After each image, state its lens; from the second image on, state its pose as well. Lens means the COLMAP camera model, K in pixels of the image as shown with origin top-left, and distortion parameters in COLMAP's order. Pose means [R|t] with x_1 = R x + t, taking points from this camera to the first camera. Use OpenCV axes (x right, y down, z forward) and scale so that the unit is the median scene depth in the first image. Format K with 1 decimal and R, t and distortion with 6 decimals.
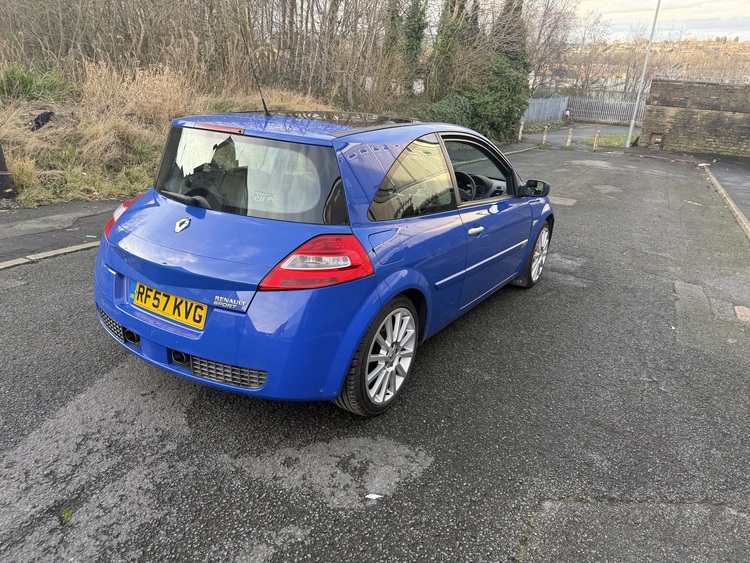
lens RADIAL K [[525.9, 0, 375.0], [0, 525.9, 281.5], [0, 0, 1]] dist [-0.000026, 0.002915]
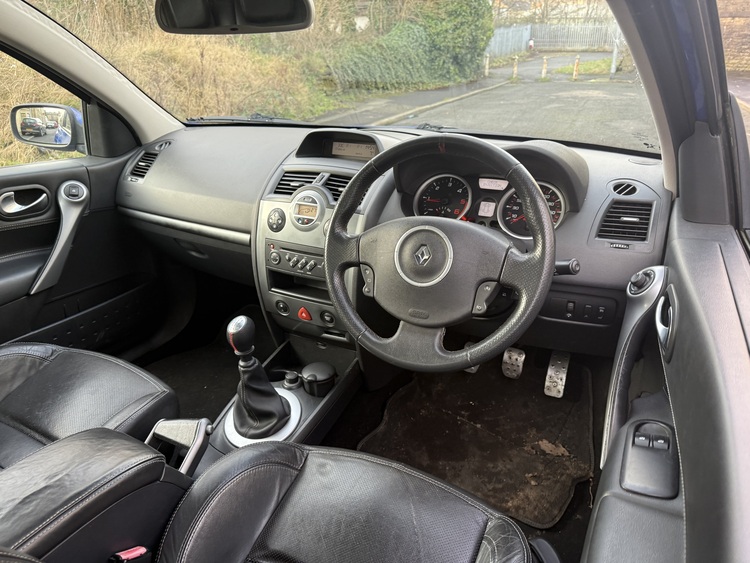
lens RADIAL K [[525.9, 0, 375.0], [0, 525.9, 281.5], [0, 0, 1]] dist [-0.000026, 0.002915]
pose [[0.993004, -0.109620, 0.043888, 0.021422], [0.105678, 0.990860, 0.083841, -0.030194], [-0.052678, -0.078617, 0.995512, 0.140407]]
